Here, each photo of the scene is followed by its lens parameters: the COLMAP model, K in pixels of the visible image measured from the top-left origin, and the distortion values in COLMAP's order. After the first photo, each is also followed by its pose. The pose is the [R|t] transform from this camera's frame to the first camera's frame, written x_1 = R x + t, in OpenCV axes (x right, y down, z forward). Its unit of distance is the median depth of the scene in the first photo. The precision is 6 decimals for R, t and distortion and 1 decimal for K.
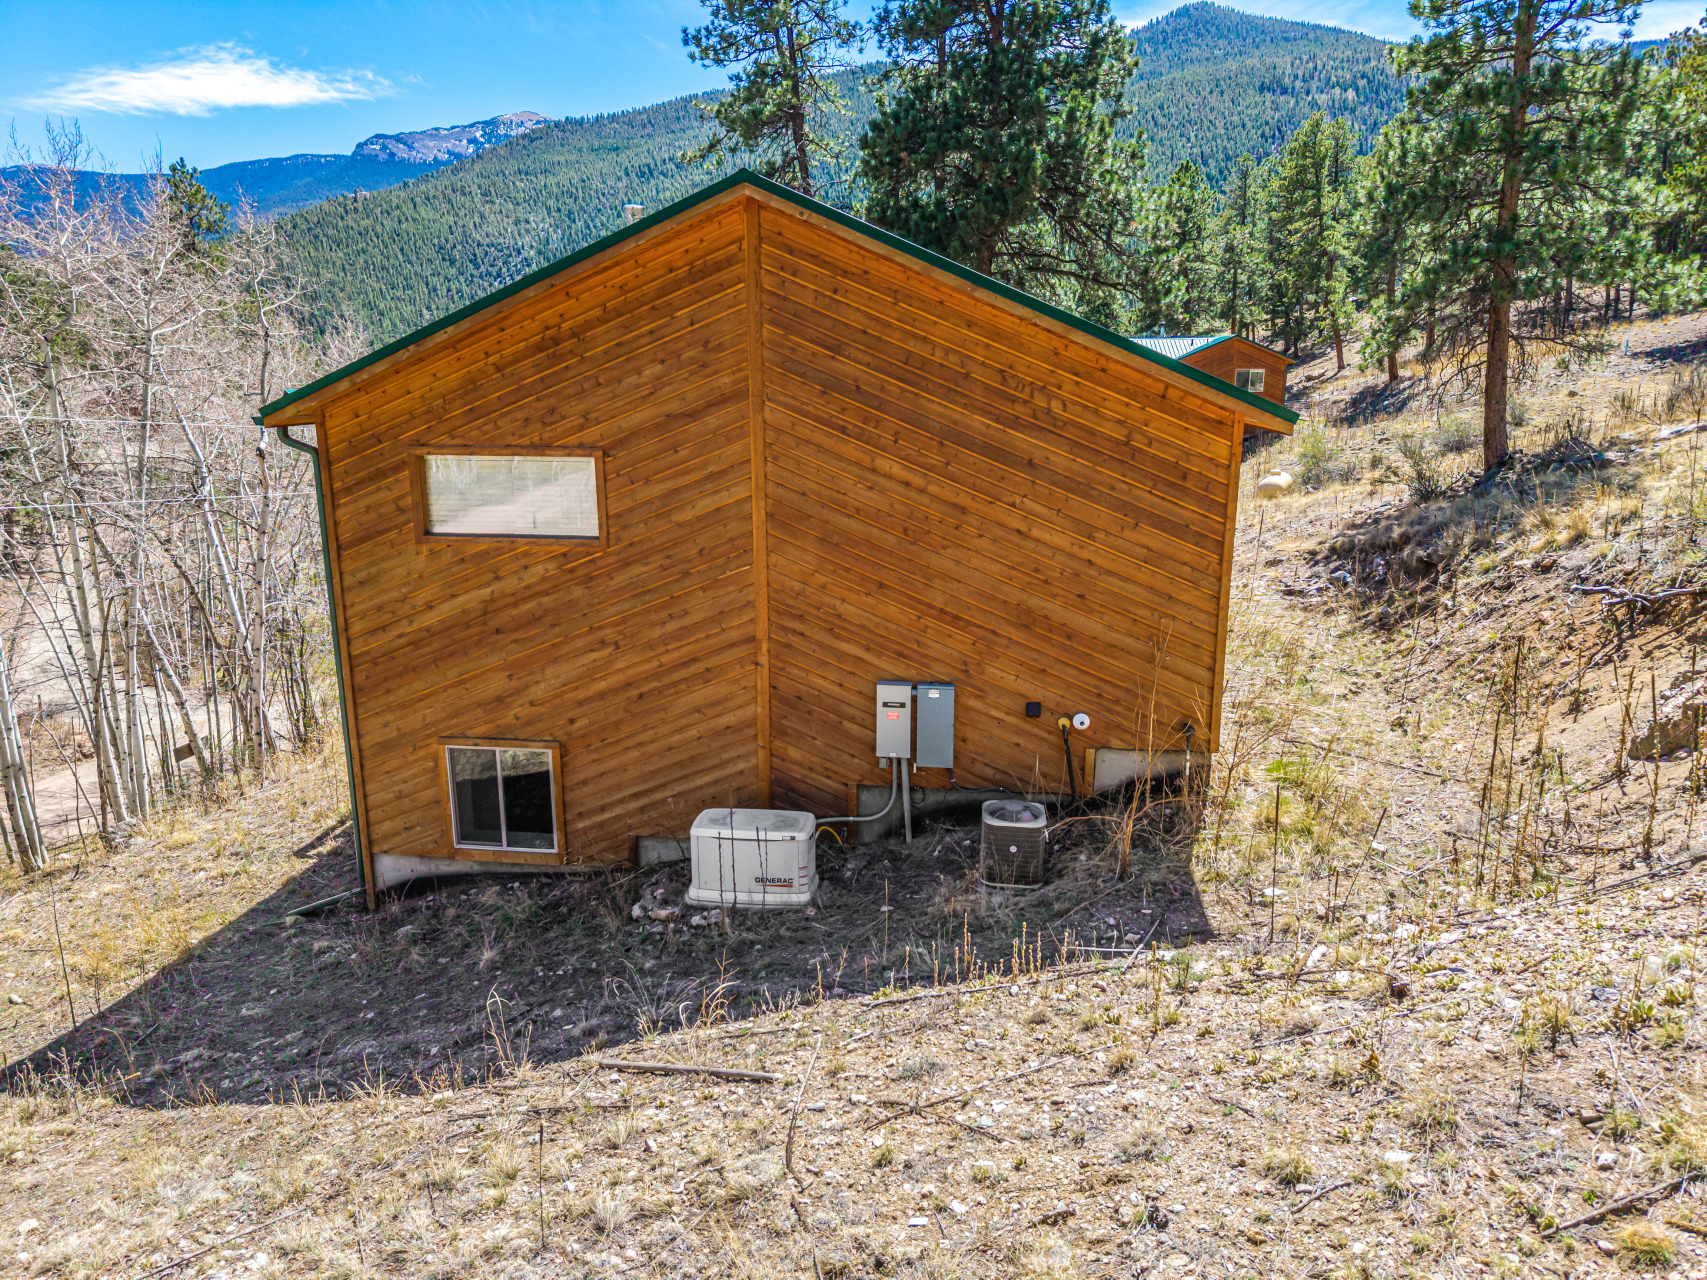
lens RADIAL K [[1151.4, 0, 849.9], [0, 1151.4, 633.2], [0, 0, 1]] dist [0.032804, -0.022500]
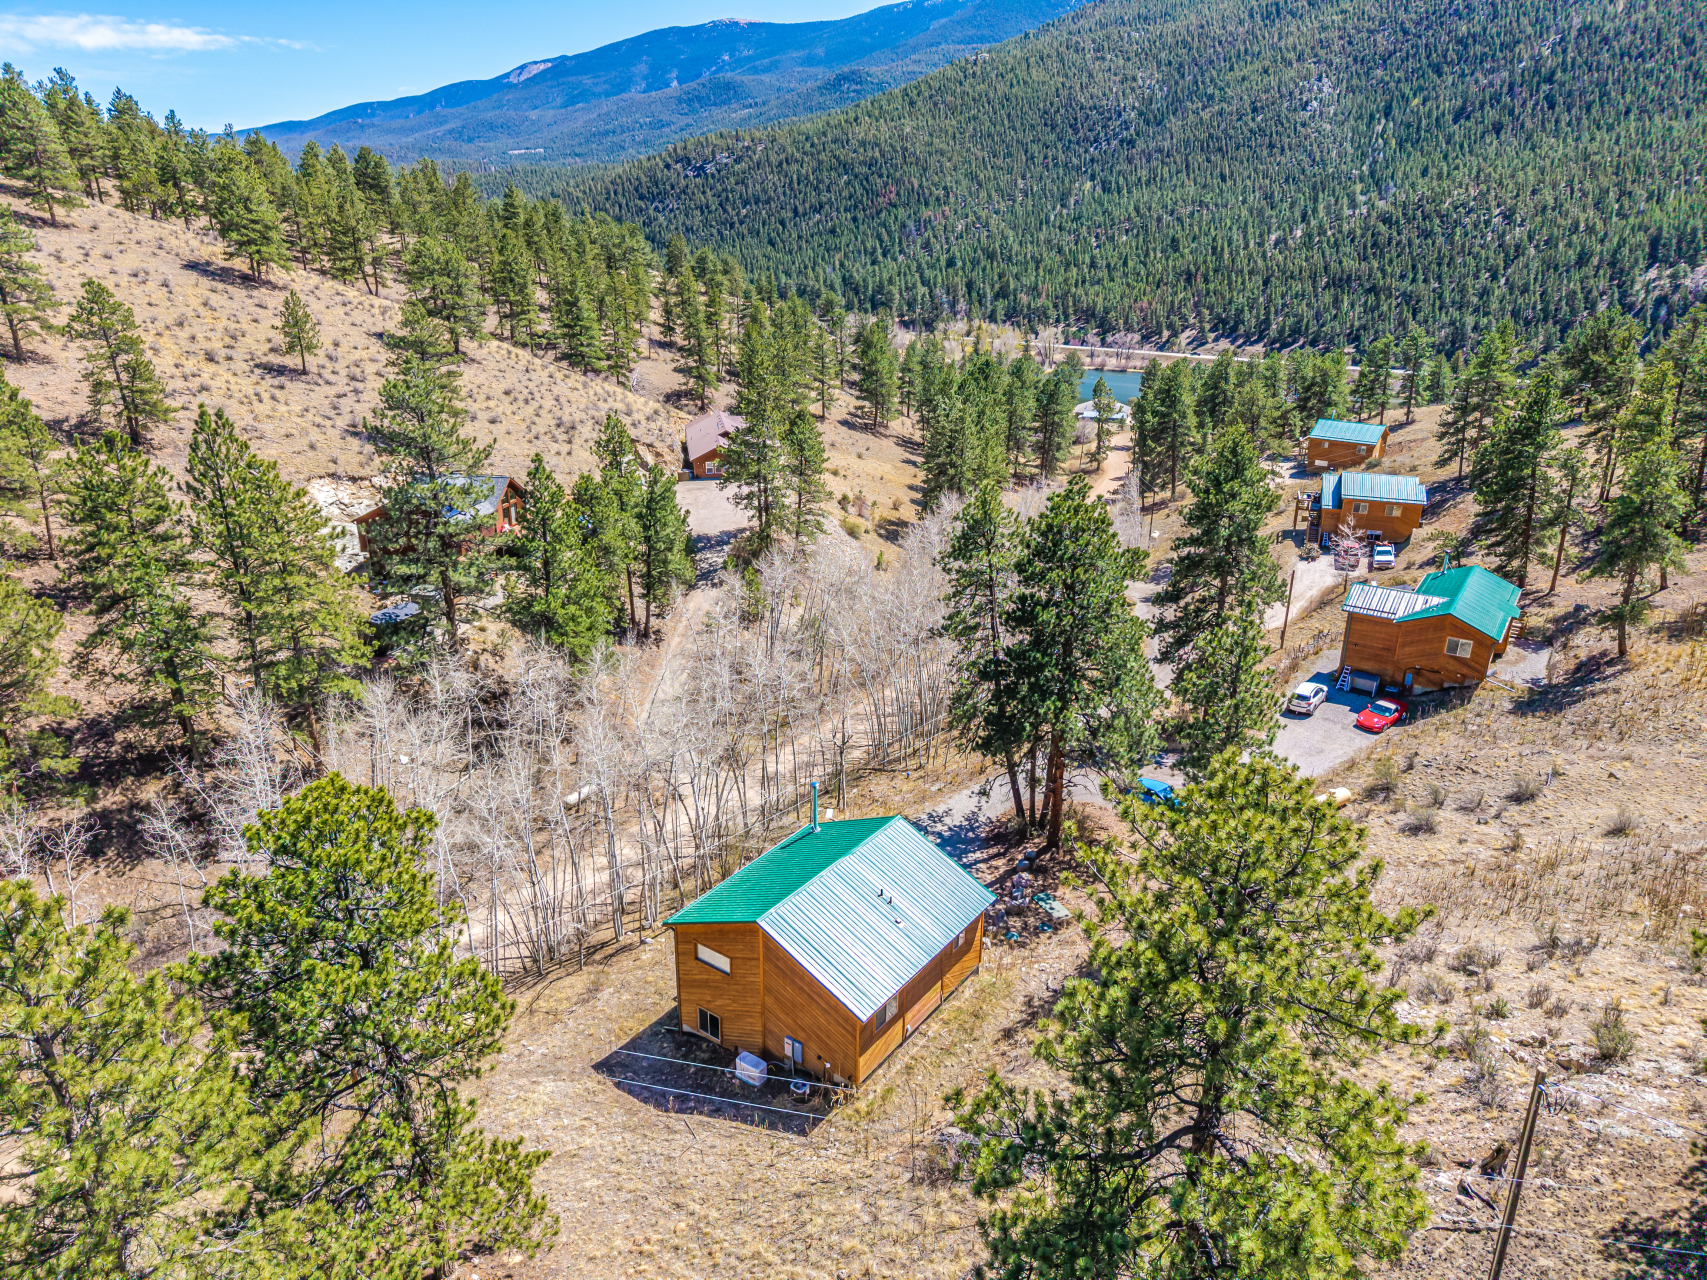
lens RADIAL K [[1151.4, 0, 849.9], [0, 1151.4, 633.2], [0, 0, 1]] dist [0.032804, -0.022500]
pose [[0.884079, 0.174824, -0.433407, 1.617563], [-0.117910, 0.980833, 0.155124, -1.861459], [0.452219, -0.086039, 0.887747, -2.156685]]
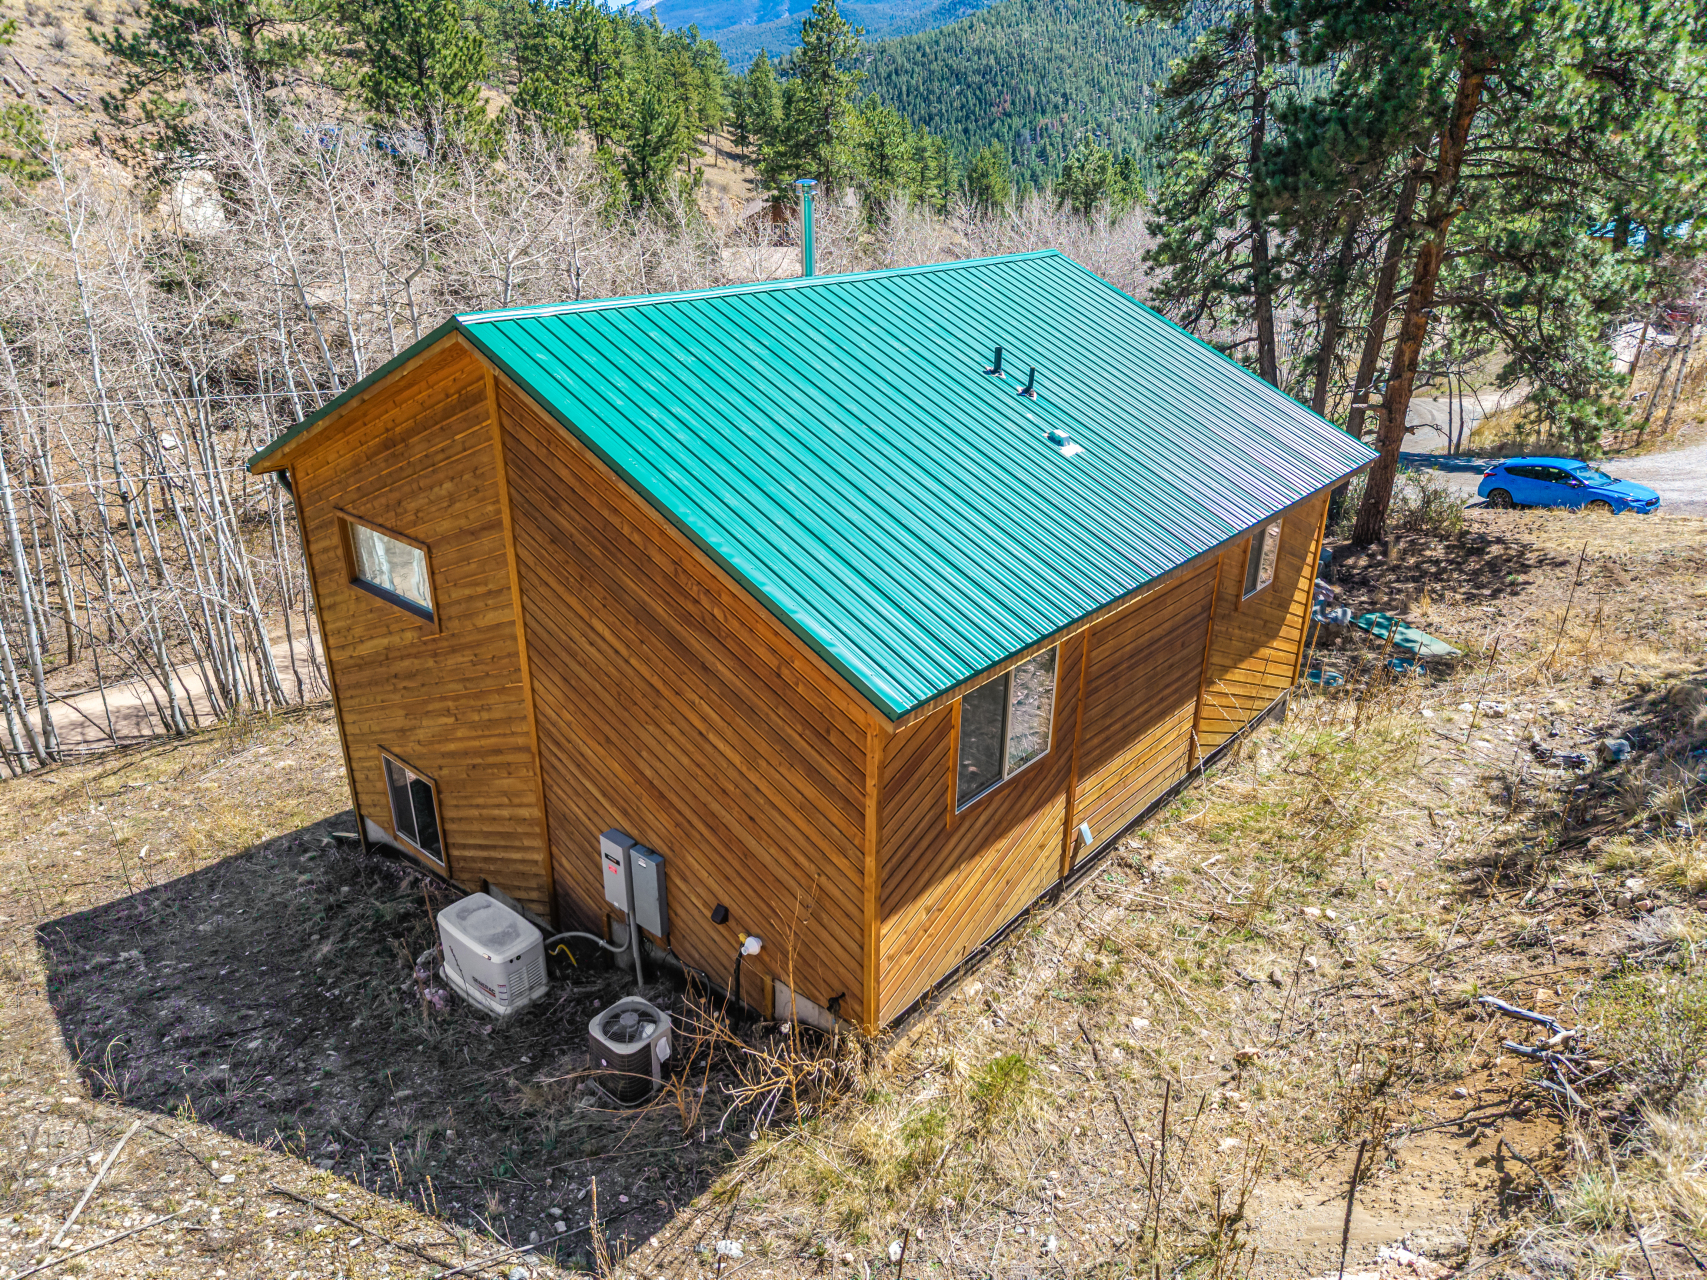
lens RADIAL K [[1151.4, 0, 849.9], [0, 1151.4, 633.2], [0, 0, 1]] dist [0.032804, -0.022500]
pose [[0.839415, 0.221231, -0.496426, 0.638871], [-0.132610, 0.969168, 0.207675, -0.346347], [0.527064, -0.108494, 0.842871, 0.302367]]
